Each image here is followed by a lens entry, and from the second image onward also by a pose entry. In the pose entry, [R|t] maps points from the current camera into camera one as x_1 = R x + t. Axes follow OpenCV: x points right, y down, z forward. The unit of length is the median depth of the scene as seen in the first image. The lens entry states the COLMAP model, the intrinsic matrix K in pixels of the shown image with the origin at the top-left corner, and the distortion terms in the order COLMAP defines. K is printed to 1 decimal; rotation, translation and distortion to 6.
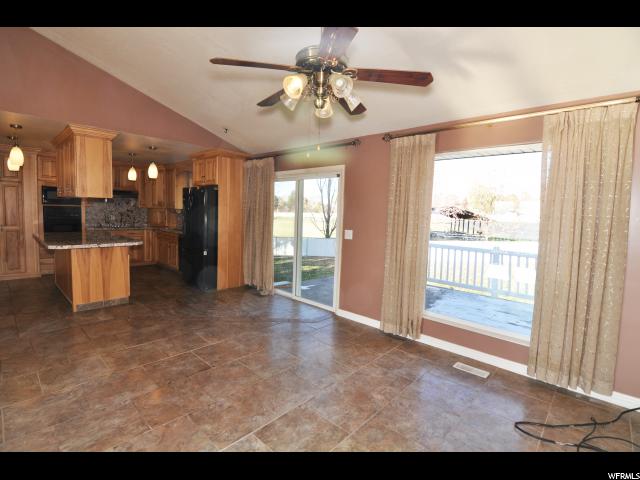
lens RADIAL K [[310.1, 0, 313.6], [0, 310.1, 234.5], [0, 0, 1]] dist [0.000764, -0.014844]
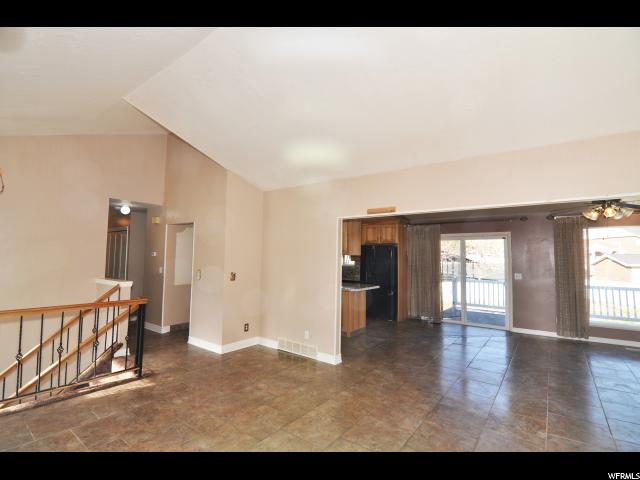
lens RADIAL K [[310.1, 0, 313.6], [0, 310.1, 234.5], [0, 0, 1]] dist [0.000764, -0.014844]
pose [[0.993972, -0.011223, 0.109058, -0.983968], [0.026805, 0.989434, -0.142488, -0.013691], [-0.106306, 0.144552, 0.983770, -0.399510]]
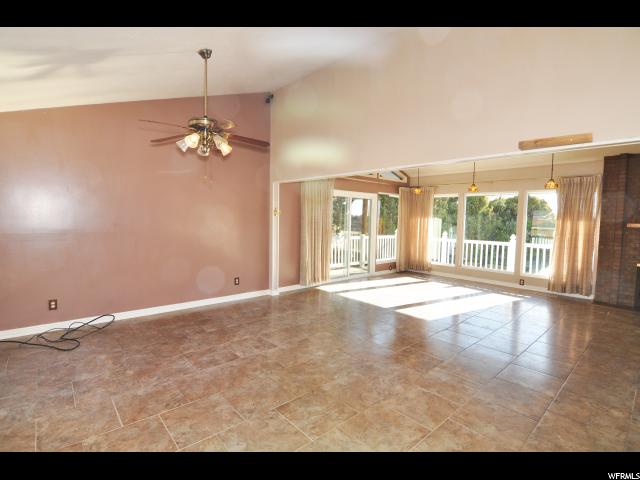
lens RADIAL K [[310.1, 0, 313.6], [0, 310.1, 234.5], [0, 0, 1]] dist [0.000764, -0.014844]
pose [[-0.994555, -0.056764, 0.087397, -0.295196], [-0.045065, 0.990430, 0.130455, -0.091321], [-0.093965, 0.125806, -0.987595, 1.085442]]
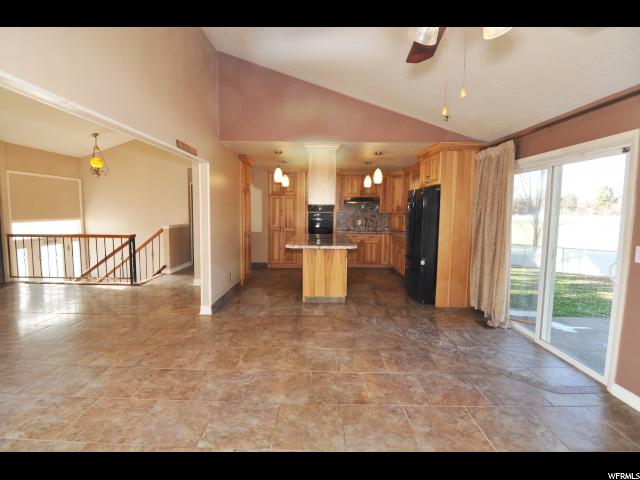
lens RADIAL K [[310.1, 0, 313.6], [0, 310.1, 234.5], [0, 0, 1]] dist [0.000764, -0.014844]
pose [[0.680048, 0.033439, -0.732404, 0.100561], [-0.044069, 0.999017, 0.004693, -0.012663], [0.731842, 0.029085, 0.680854, 0.192809]]
